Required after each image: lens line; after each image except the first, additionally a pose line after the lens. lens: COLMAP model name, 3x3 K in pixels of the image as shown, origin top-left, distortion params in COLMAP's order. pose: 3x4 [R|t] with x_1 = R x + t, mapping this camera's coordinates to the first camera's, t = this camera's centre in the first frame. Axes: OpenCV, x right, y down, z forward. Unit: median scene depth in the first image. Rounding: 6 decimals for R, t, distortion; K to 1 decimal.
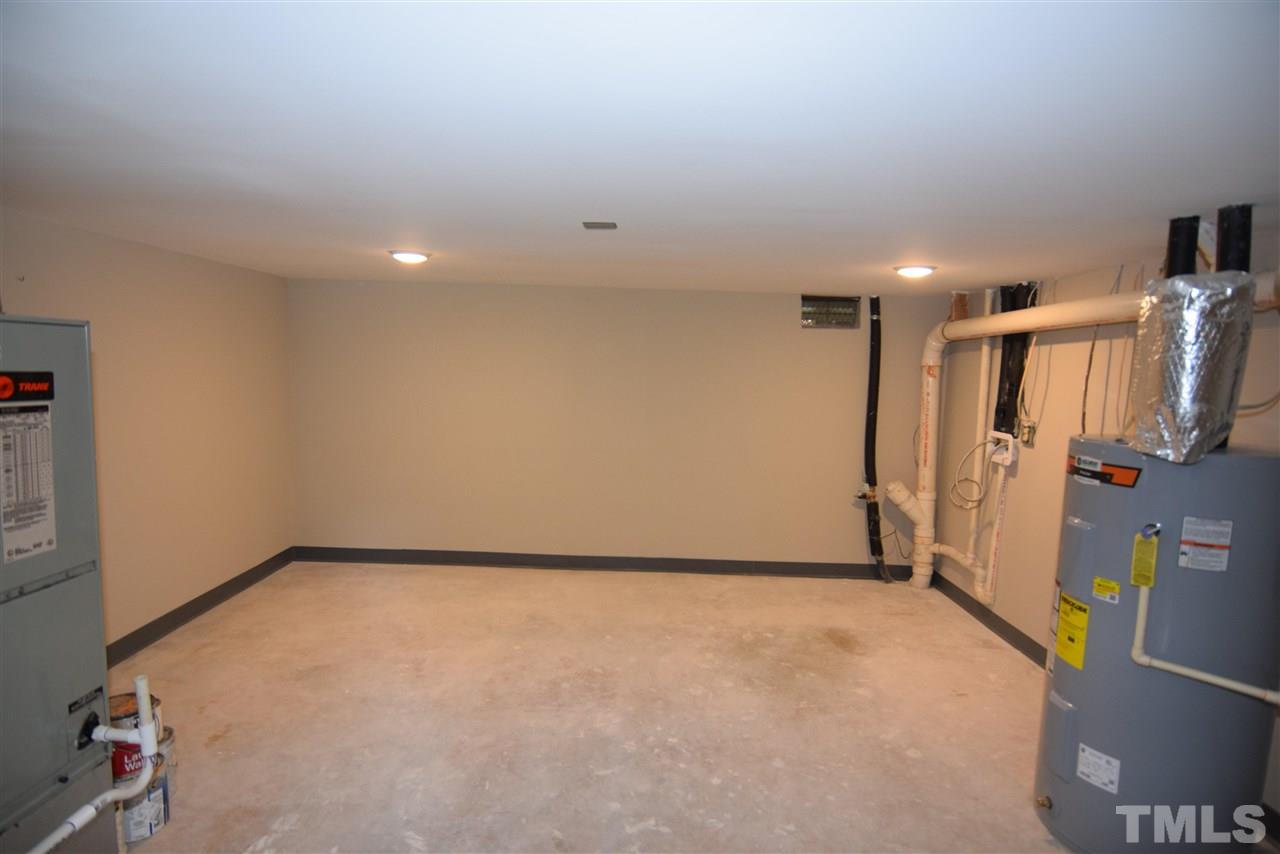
lens RADIAL K [[681.4, 0, 639.5], [0, 681.4, 430.7], [0, 0, 1]] dist [-0.011652, -0.010521]
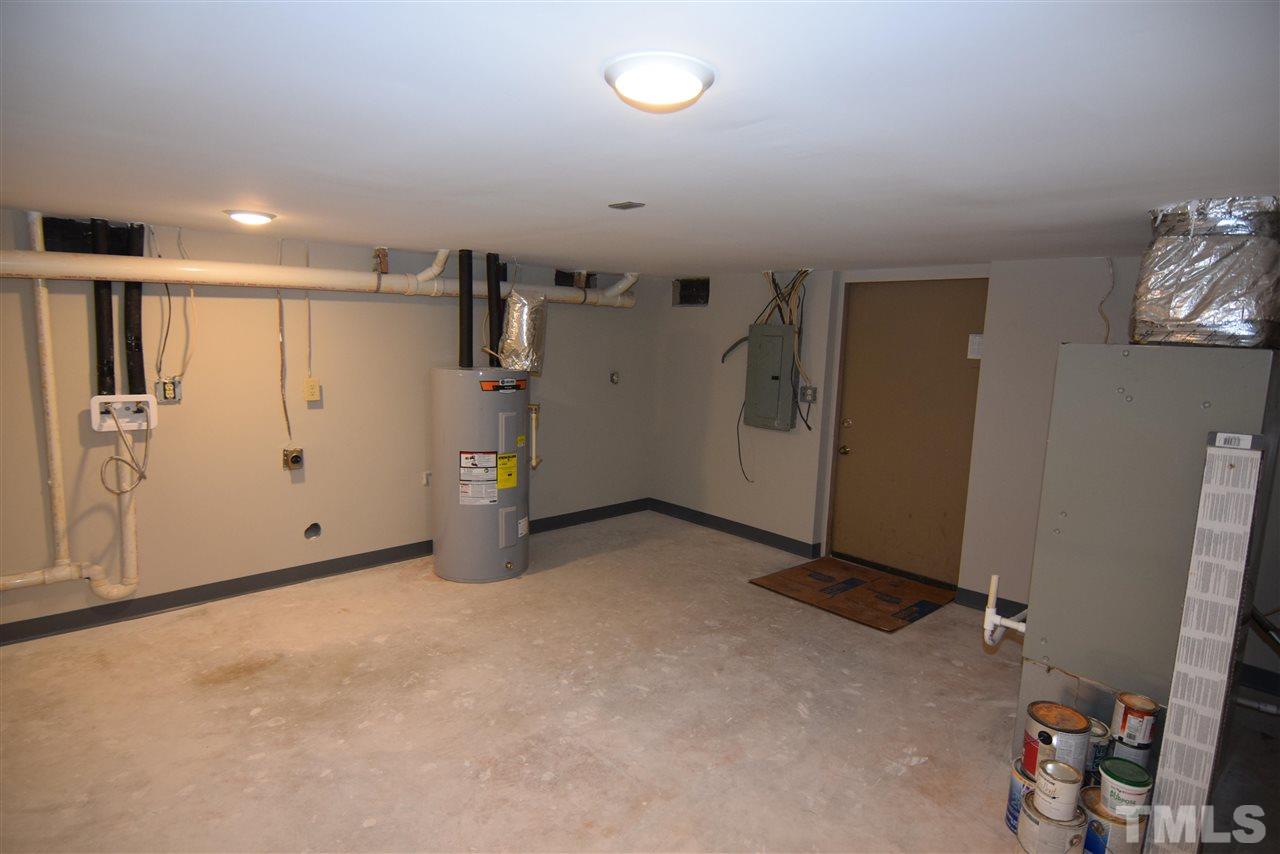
lens RADIAL K [[681.4, 0, 638.6], [0, 681.4, 421.4], [0, 0, 1]] dist [-0.011652, -0.010521]
pose [[-0.688427, -0.145564, 0.710549, -0.660211], [0.018932, 0.975714, 0.218228, -0.173538], [-0.725059, 0.163686, -0.668952, 1.373058]]
